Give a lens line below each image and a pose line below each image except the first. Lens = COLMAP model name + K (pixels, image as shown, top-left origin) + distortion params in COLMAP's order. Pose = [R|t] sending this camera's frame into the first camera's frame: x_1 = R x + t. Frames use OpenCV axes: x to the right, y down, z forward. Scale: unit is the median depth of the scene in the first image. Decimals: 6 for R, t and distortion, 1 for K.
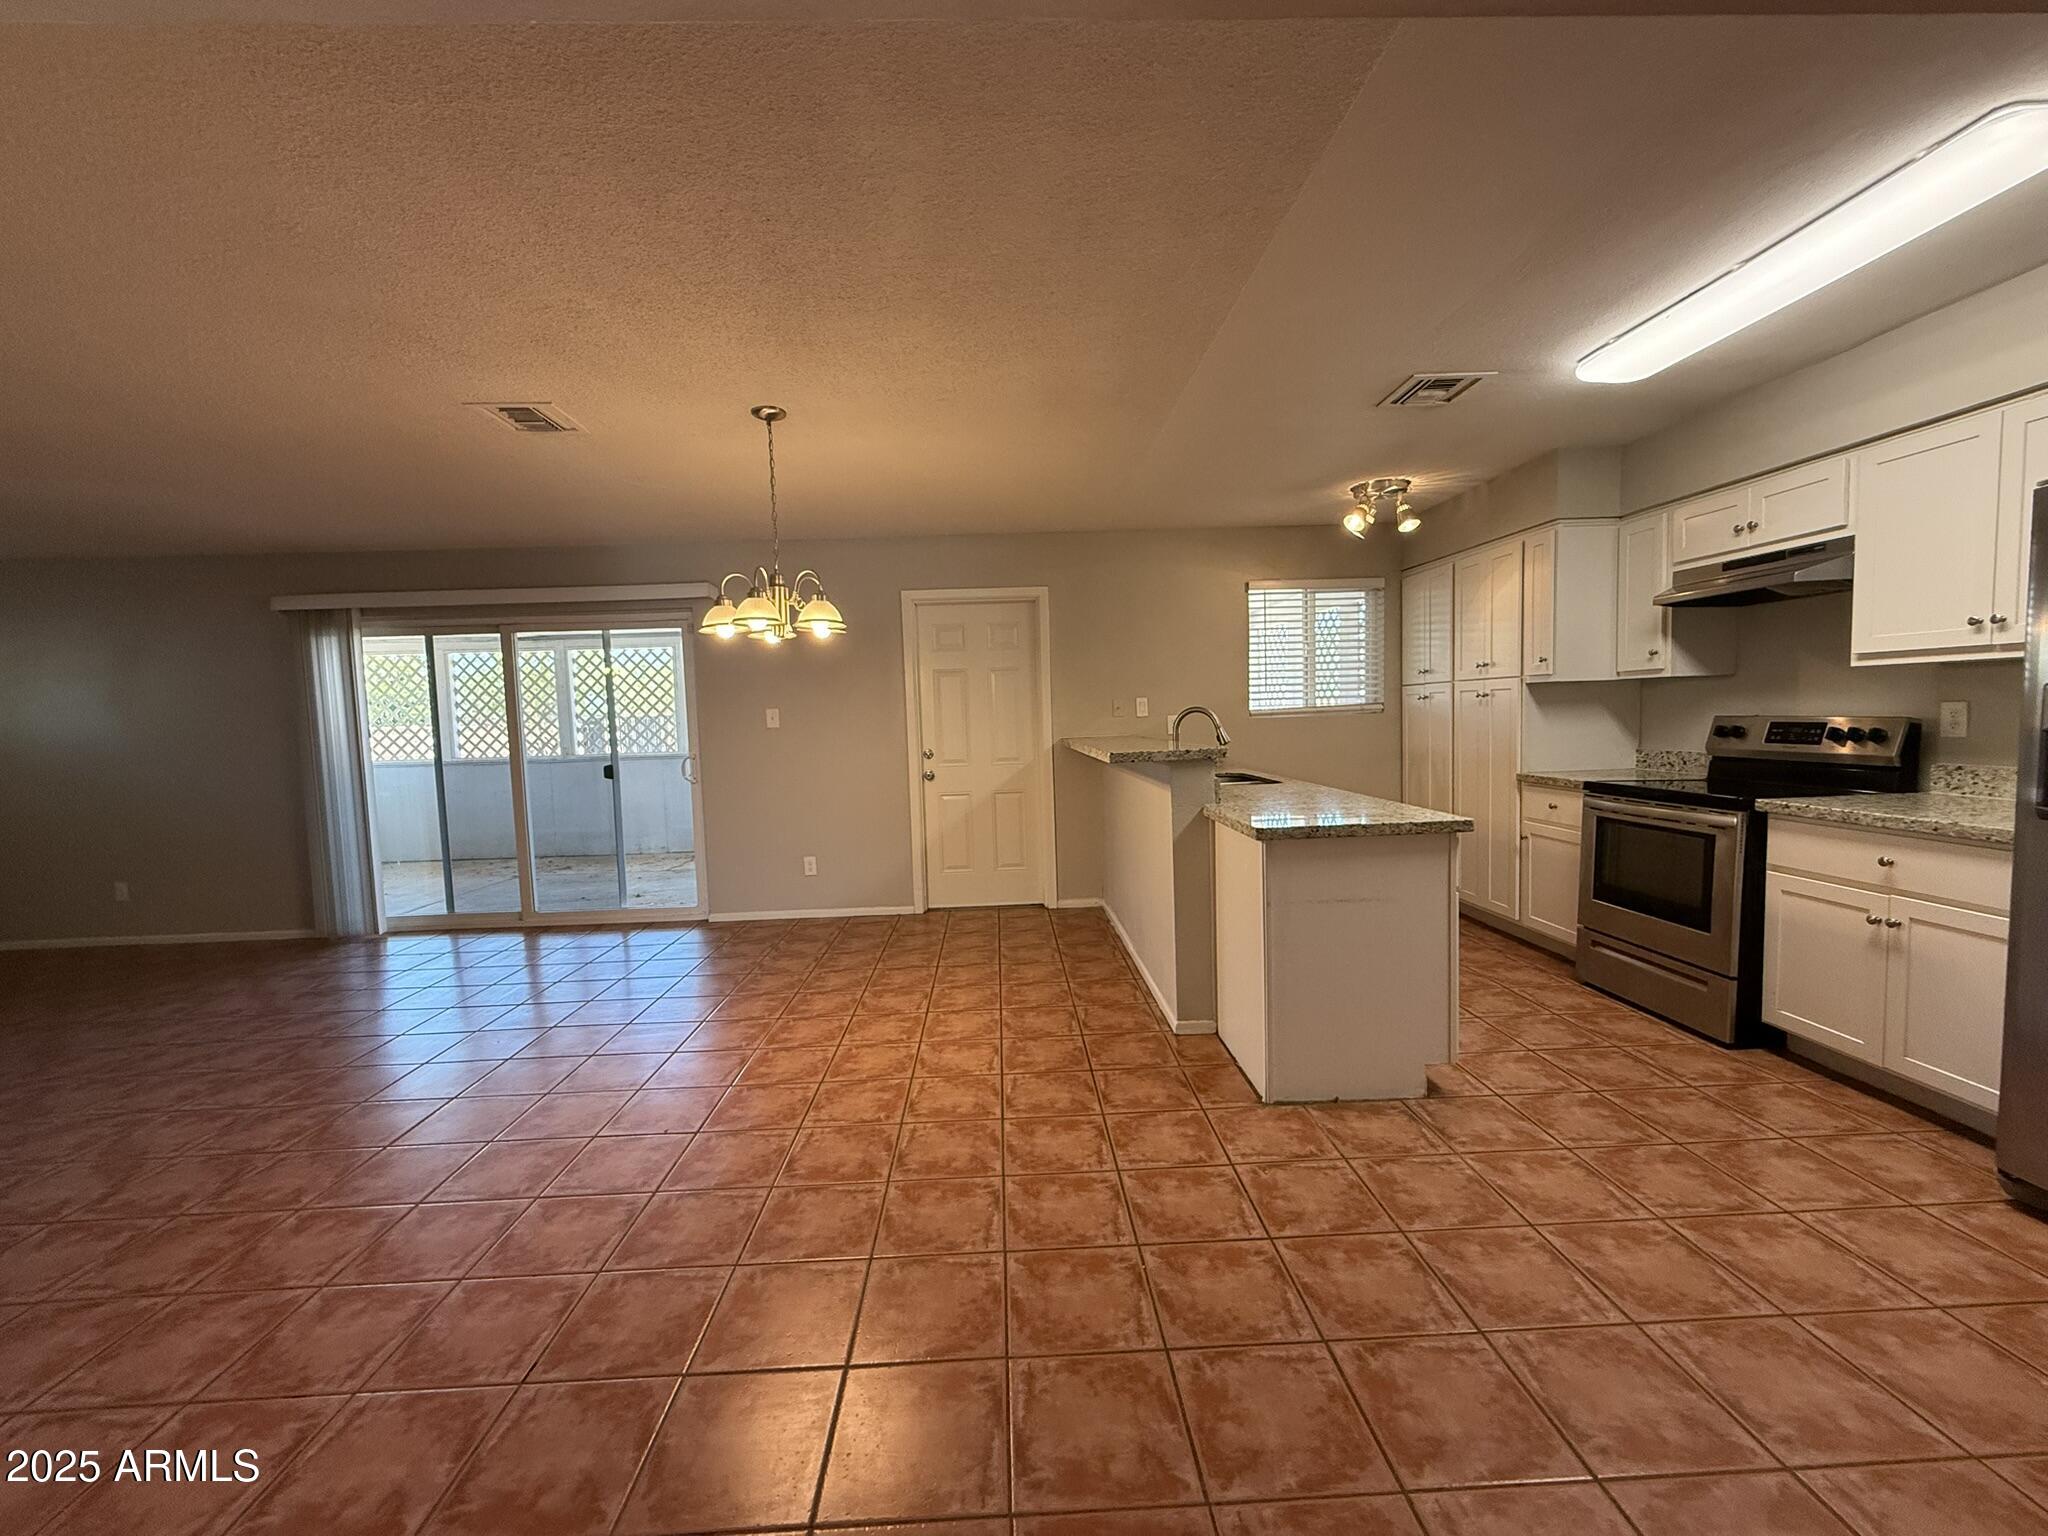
lens RADIAL K [[813.2, 0, 958.7], [0, 813.2, 784.4], [0, 0, 1]] dist [-0.001601, 0.001219]
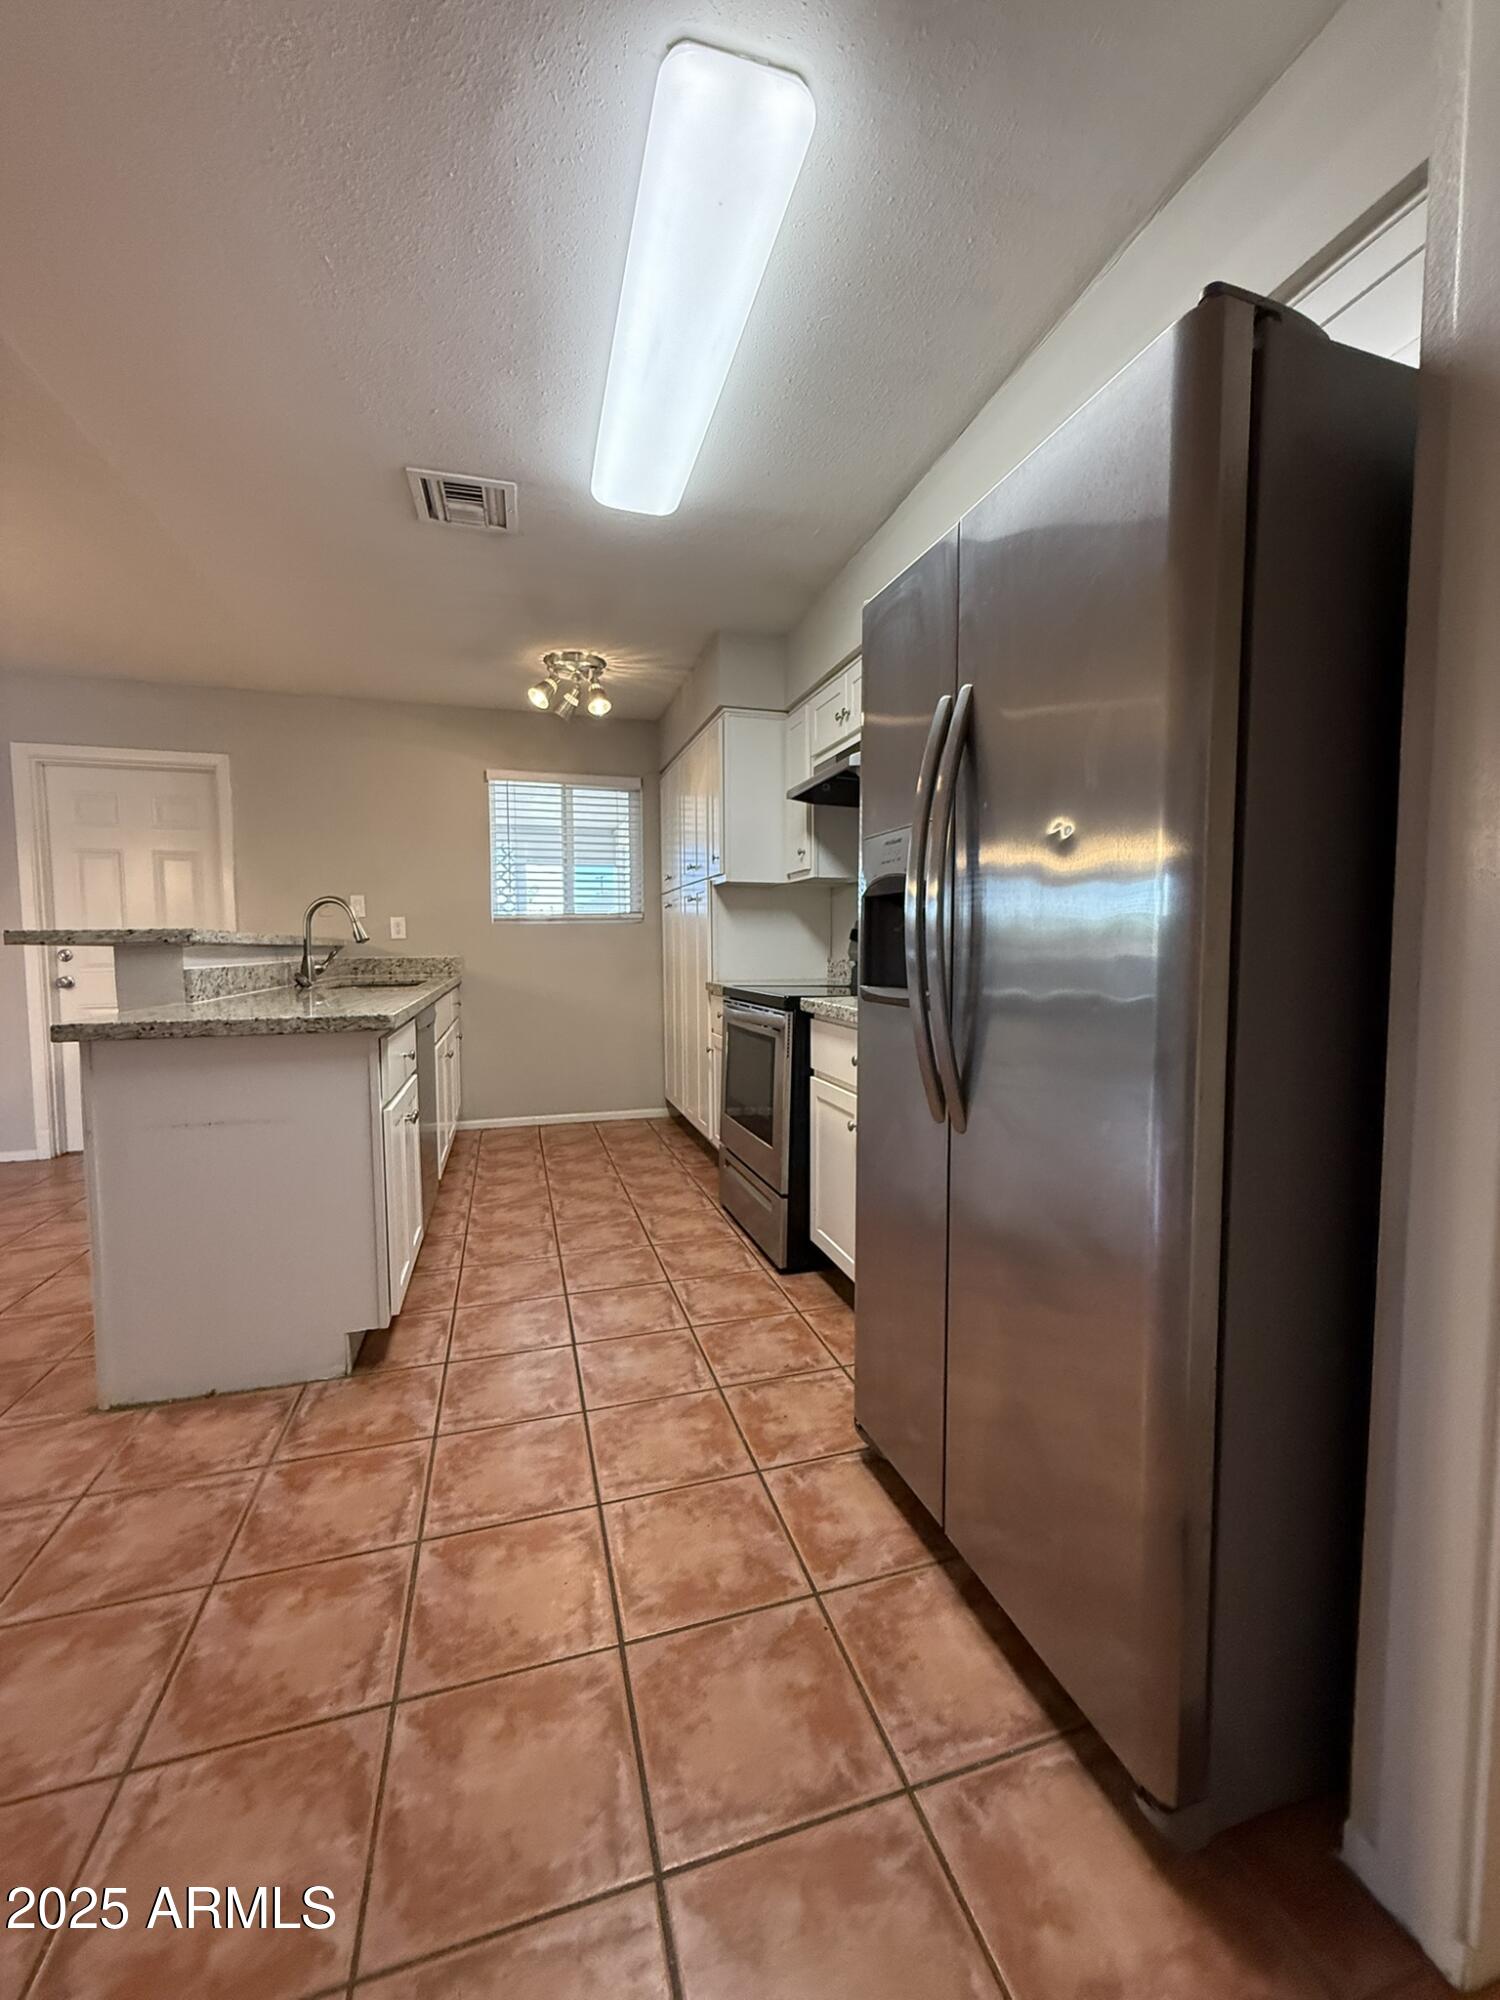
lens RADIAL K [[794.2, 0, 731.5], [0, 794.2, 1002.0], [0, 0, 1]] dist [-0.001601, 0.001219]
pose [[0.965122, 0.009292, 0.261635, 0.558855], [-0.001152, 0.999511, -0.031251, 0.045008], [-0.261797, 0.029860, 0.964661, 0.138010]]
